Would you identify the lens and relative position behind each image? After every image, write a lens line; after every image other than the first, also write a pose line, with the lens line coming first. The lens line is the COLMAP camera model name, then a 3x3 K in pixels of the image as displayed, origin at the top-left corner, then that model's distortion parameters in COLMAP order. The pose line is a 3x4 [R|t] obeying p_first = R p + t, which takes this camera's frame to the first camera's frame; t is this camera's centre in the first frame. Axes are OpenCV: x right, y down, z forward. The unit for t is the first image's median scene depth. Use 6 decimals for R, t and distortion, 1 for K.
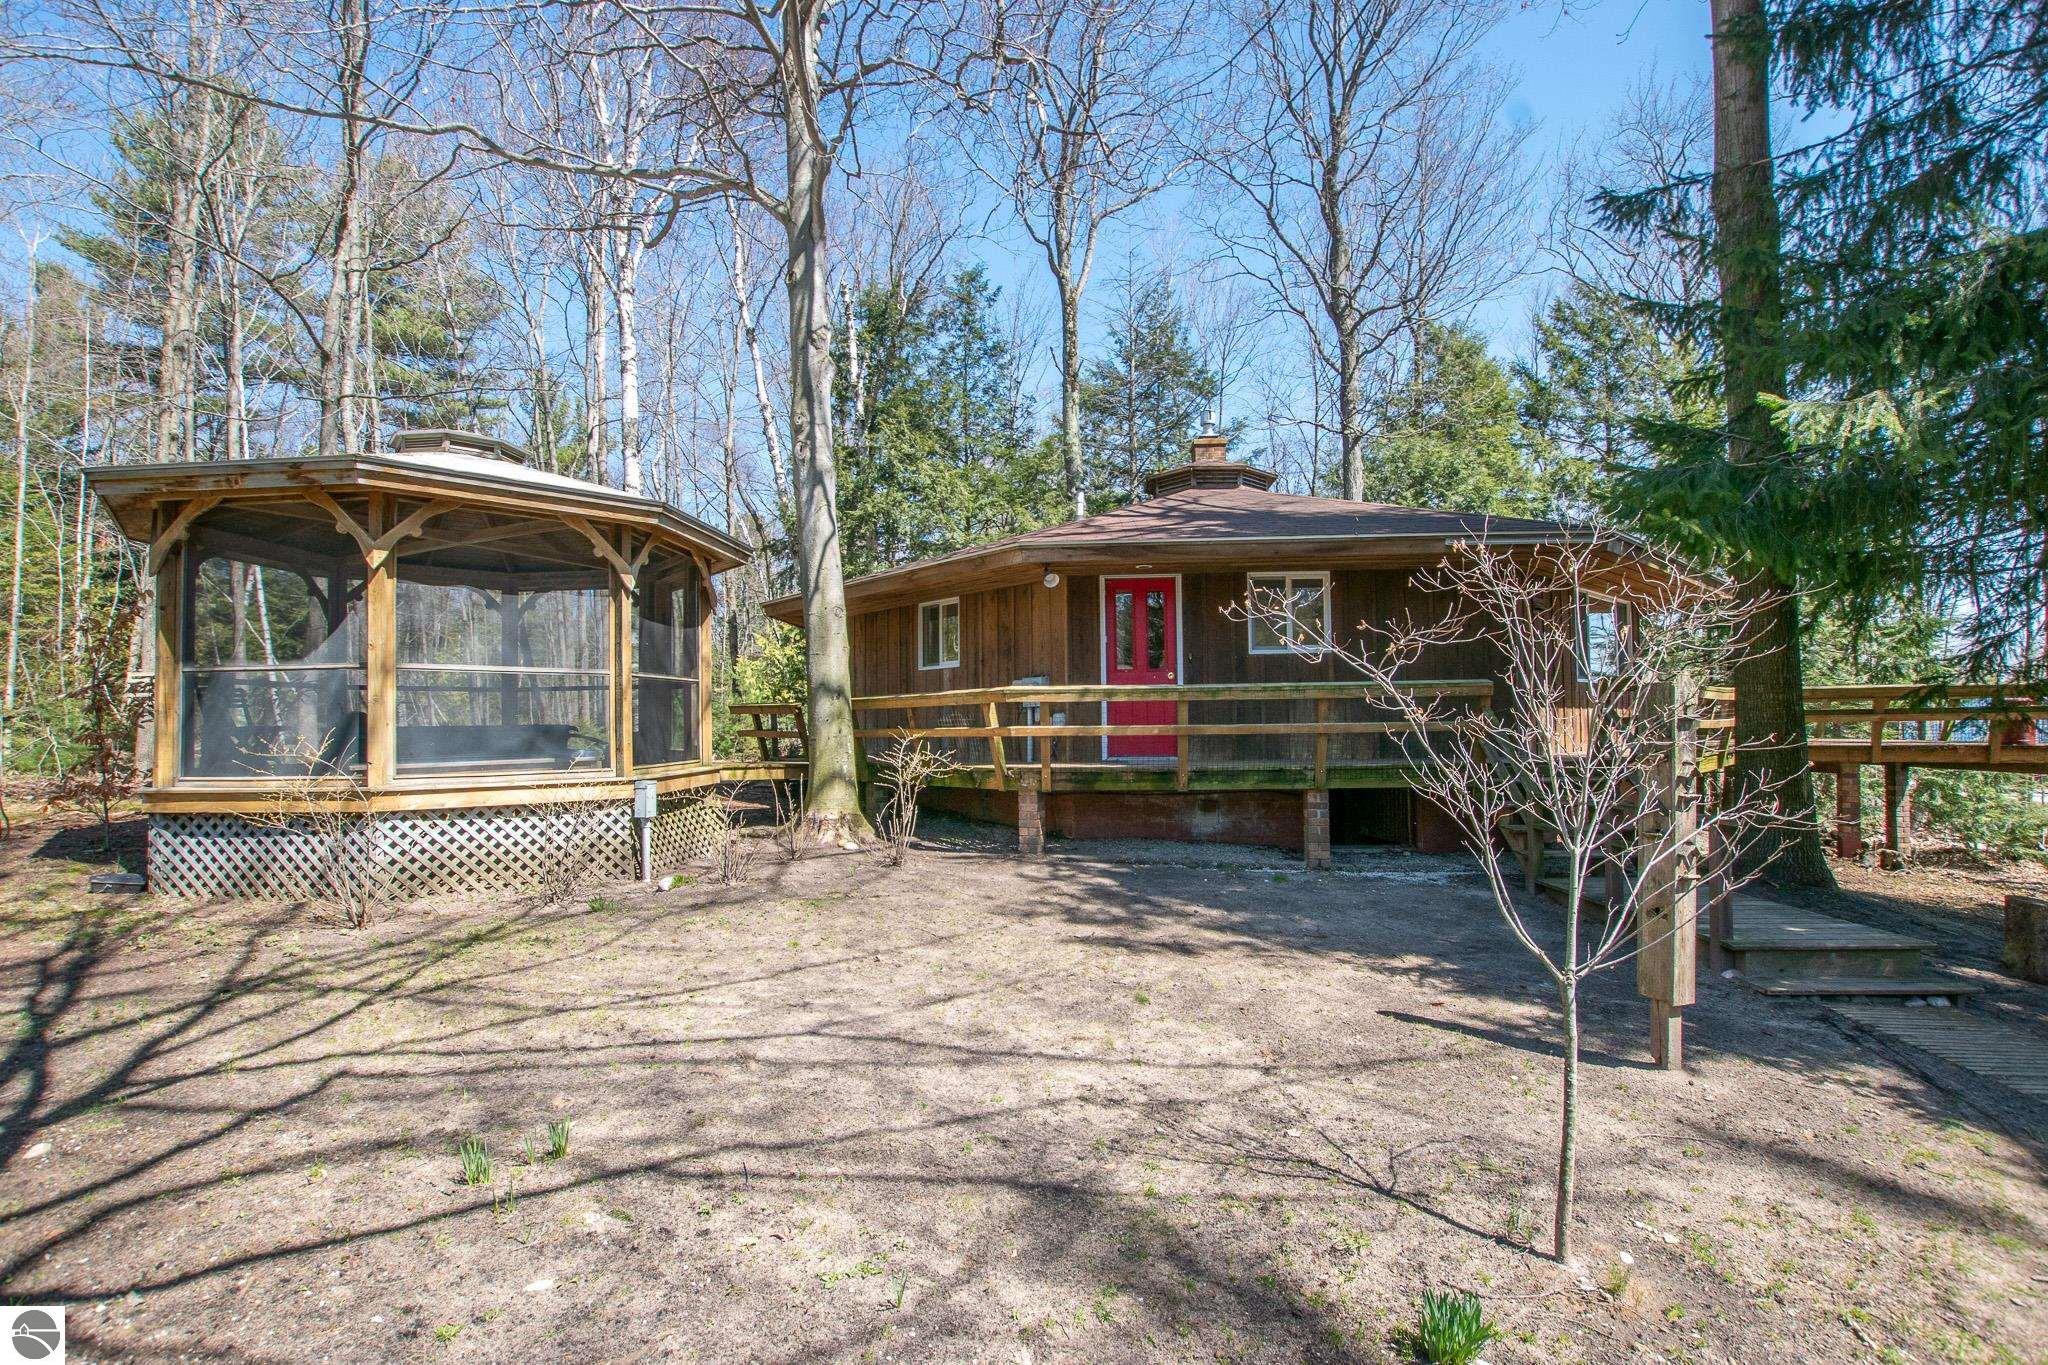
lens RADIAL K [[907.6, 0, 1016.5], [0, 907.6, 687.8], [0, 0, 1]] dist [-0.036319, 0.006004]
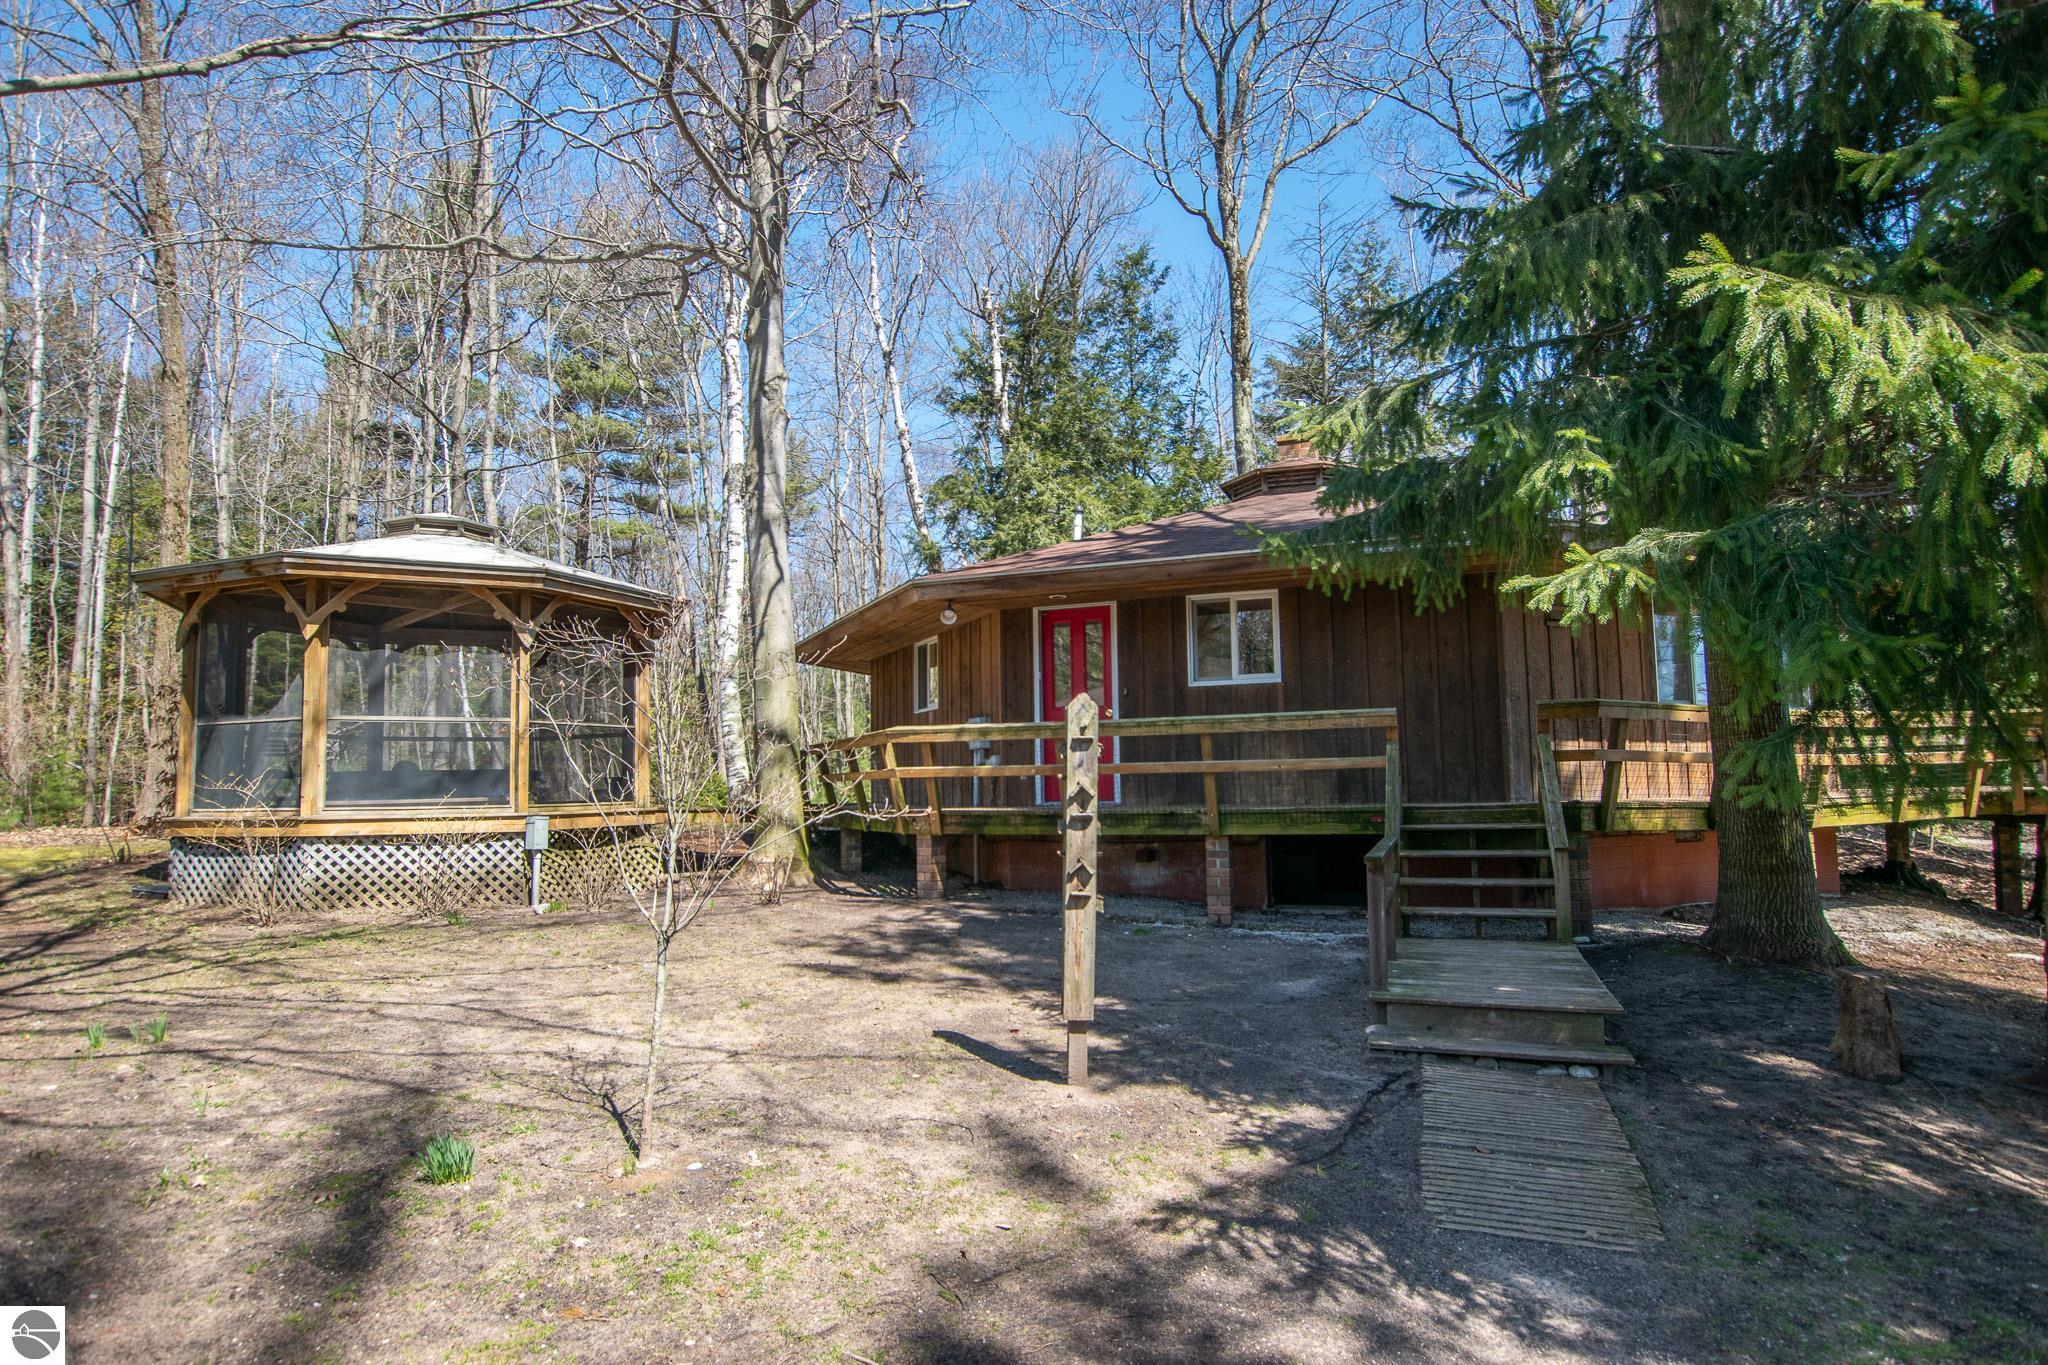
lens RADIAL K [[1116.6, 0, 1024.4], [0, 1116.6, 683.0], [0, 0, 1]] dist [-0.020915, 0.002090]
pose [[0.953438, -0.030912, -0.300002, 0.593946], [0.016122, 0.998535, -0.051650, 0.019136], [0.301159, 0.044408, 0.952539, -0.140745]]
